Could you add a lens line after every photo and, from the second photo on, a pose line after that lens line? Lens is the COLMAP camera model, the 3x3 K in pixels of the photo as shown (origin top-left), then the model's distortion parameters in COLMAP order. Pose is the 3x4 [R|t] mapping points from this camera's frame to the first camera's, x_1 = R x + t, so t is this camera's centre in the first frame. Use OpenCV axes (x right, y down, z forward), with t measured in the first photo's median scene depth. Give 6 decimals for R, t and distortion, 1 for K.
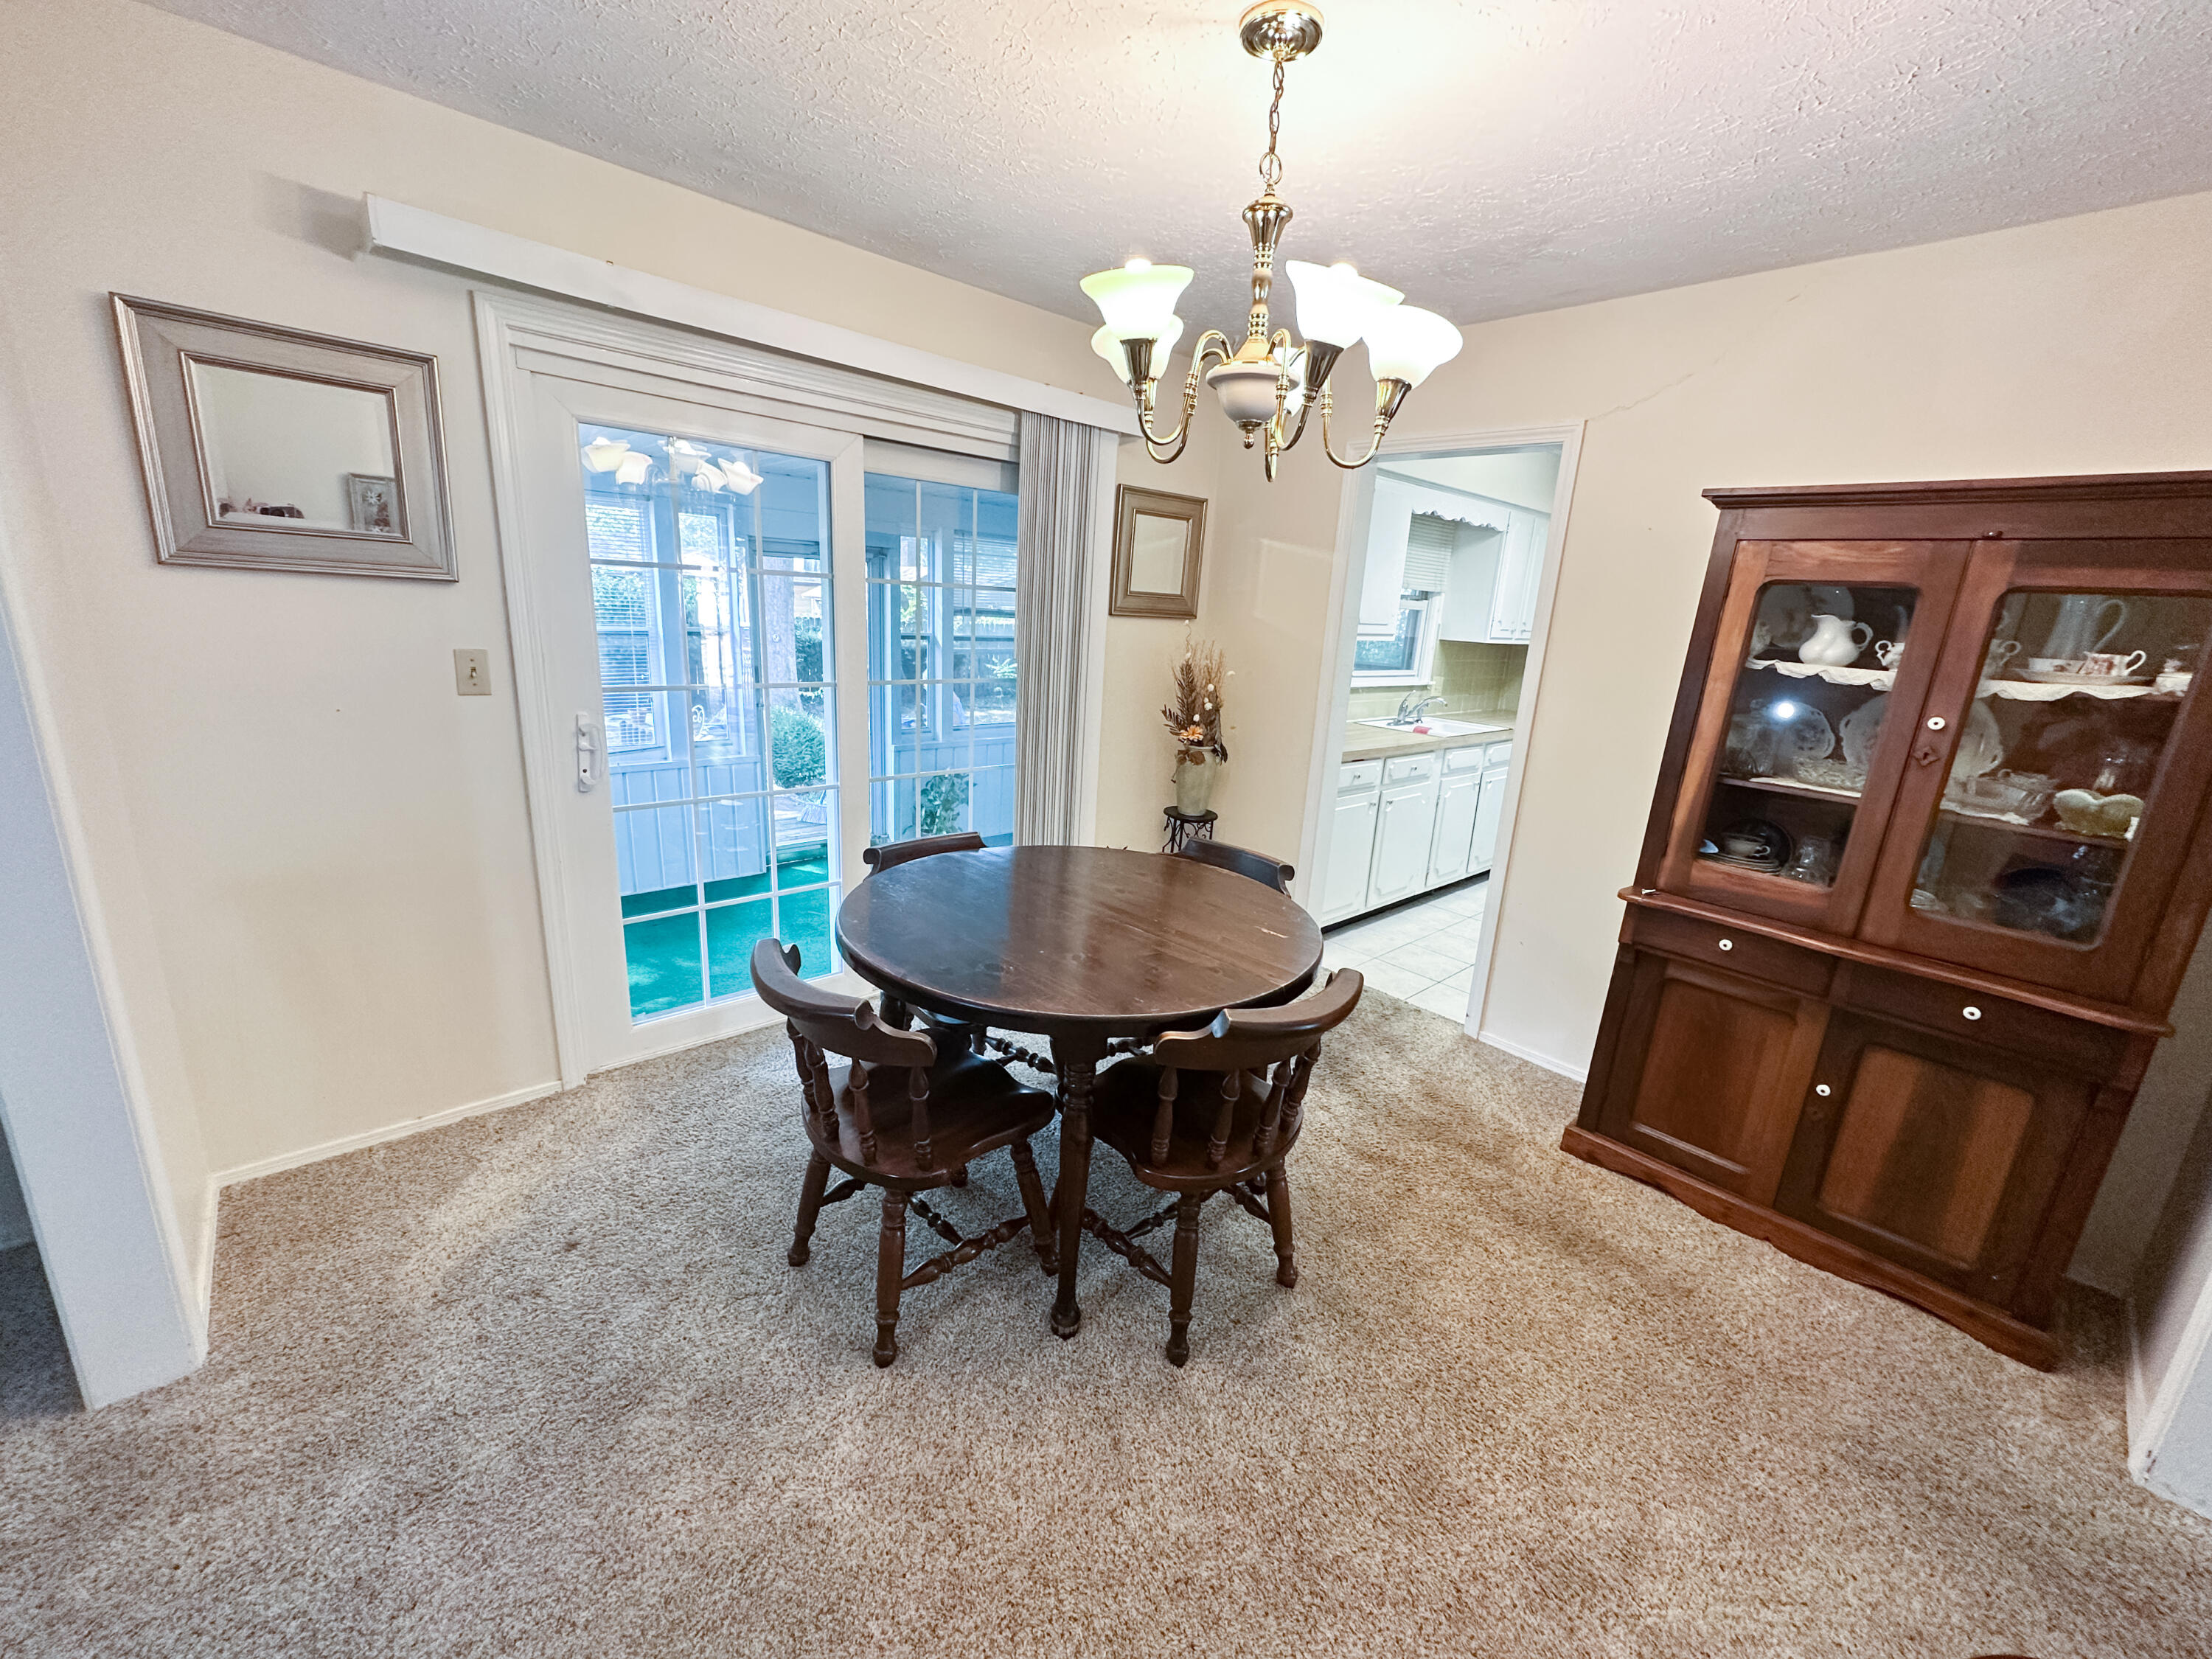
lens RADIAL K [[876.3, 0, 1095.2], [0, 876.3, 821.2], [0, 0, 1]] dist [-0.007229, 0.001378]
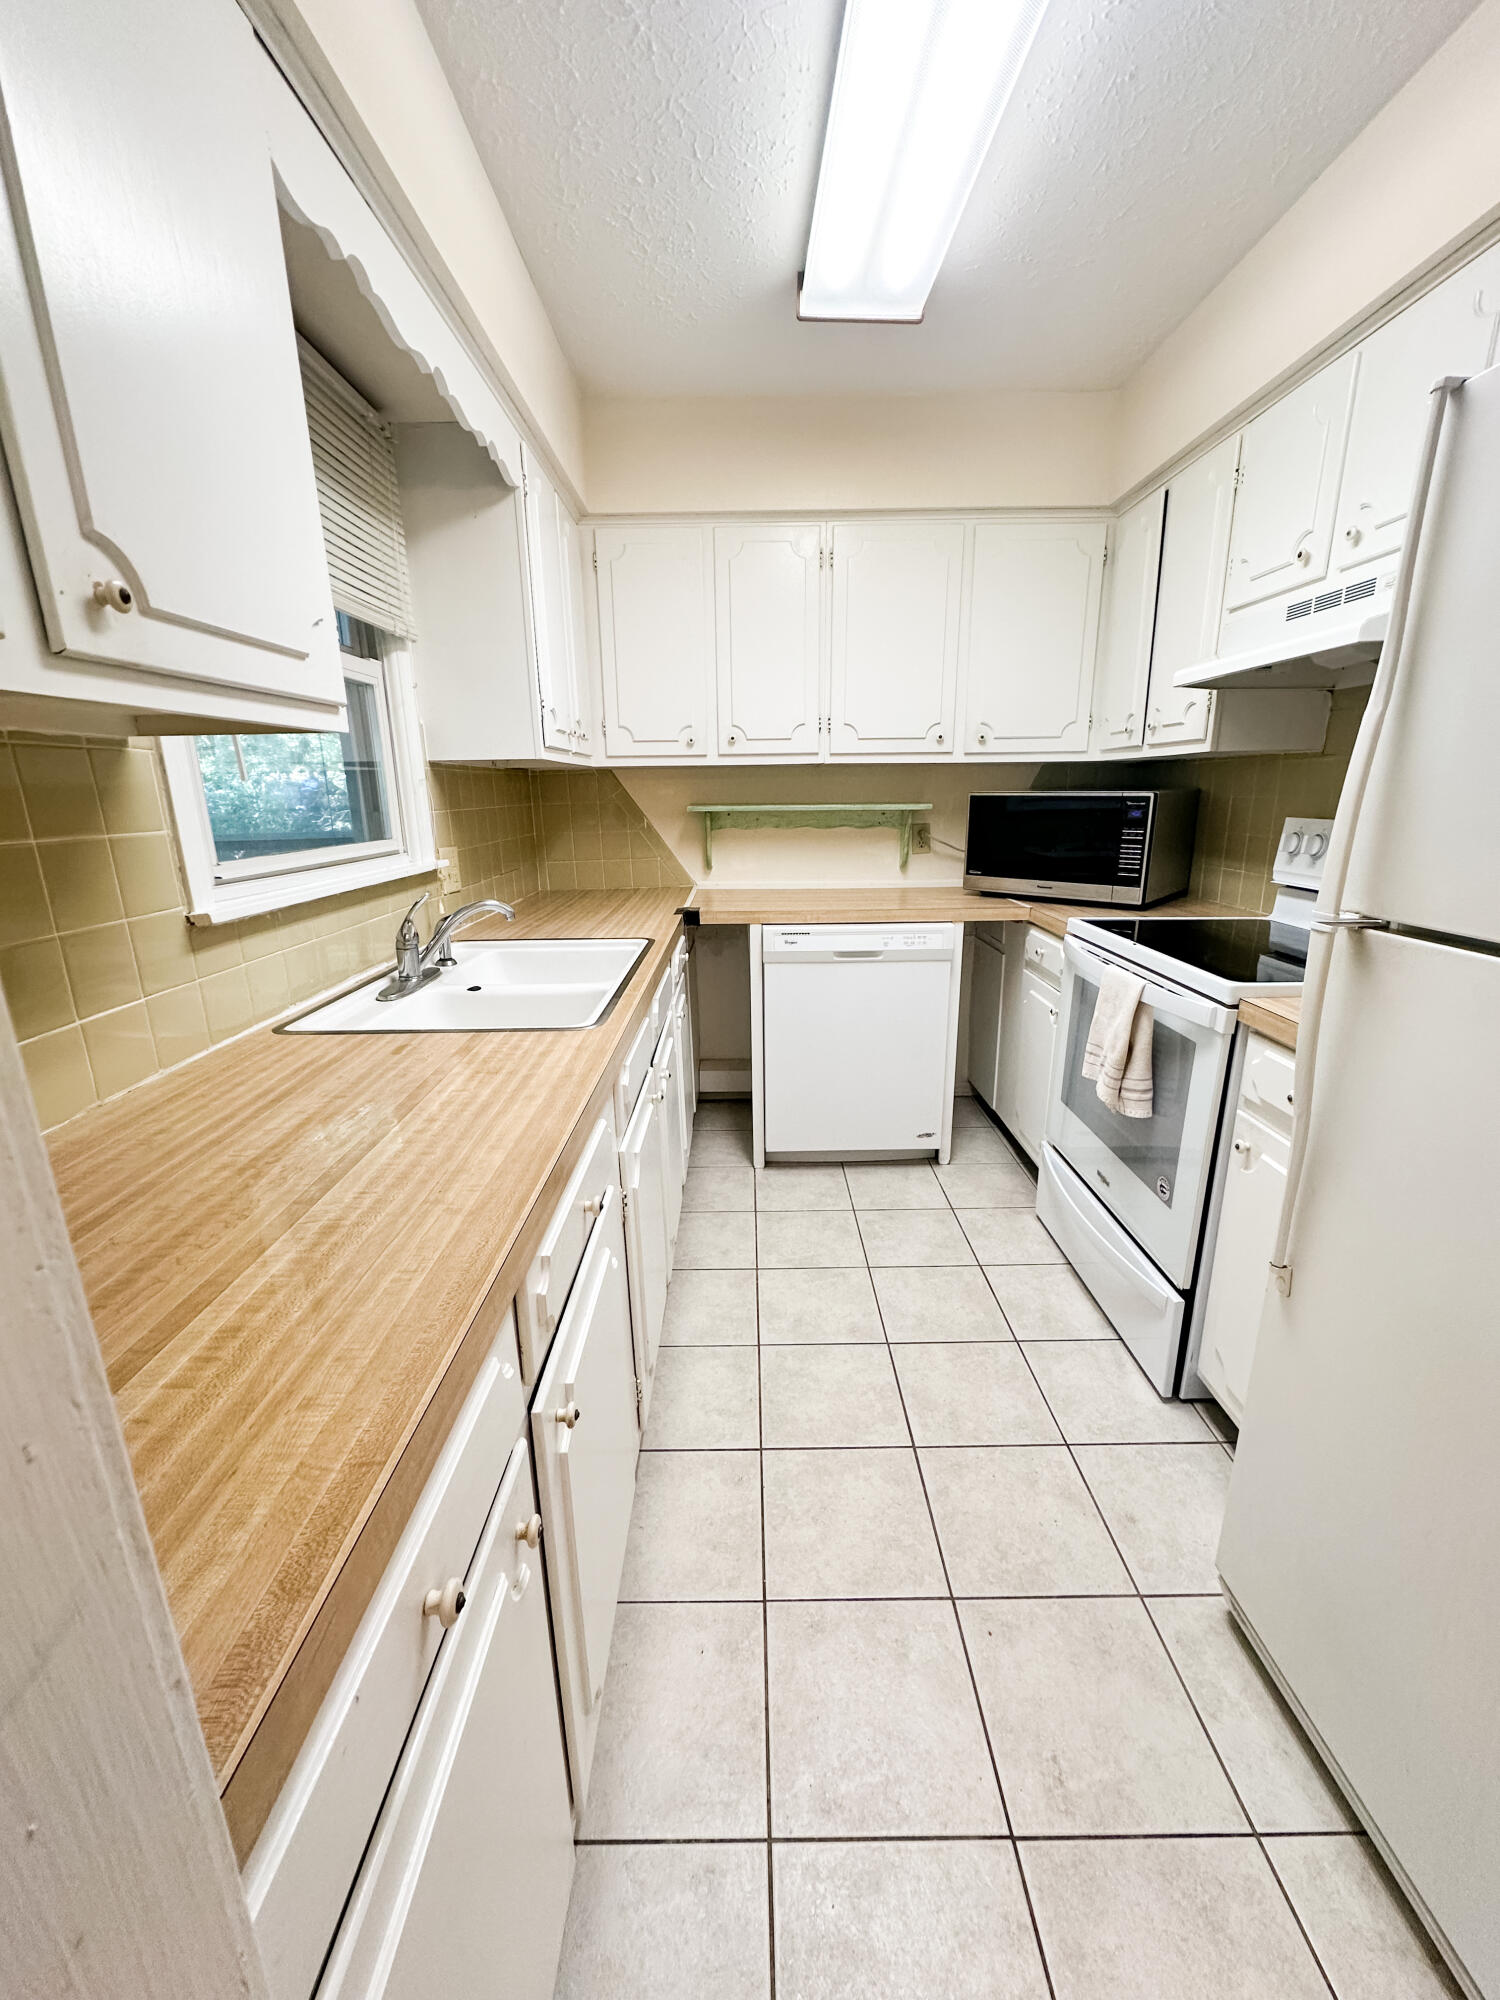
lens RADIAL K [[792.3, 0, 740.5], [0, 792.3, 1003.8], [0, 0, 1]] dist [-0.007229, 0.001378]
pose [[0.666304, -0.259260, 0.699159, 0.194331], [0.235432, 0.962796, 0.132652, -0.109864], [-0.707538, 0.076218, 0.702553, 0.632013]]
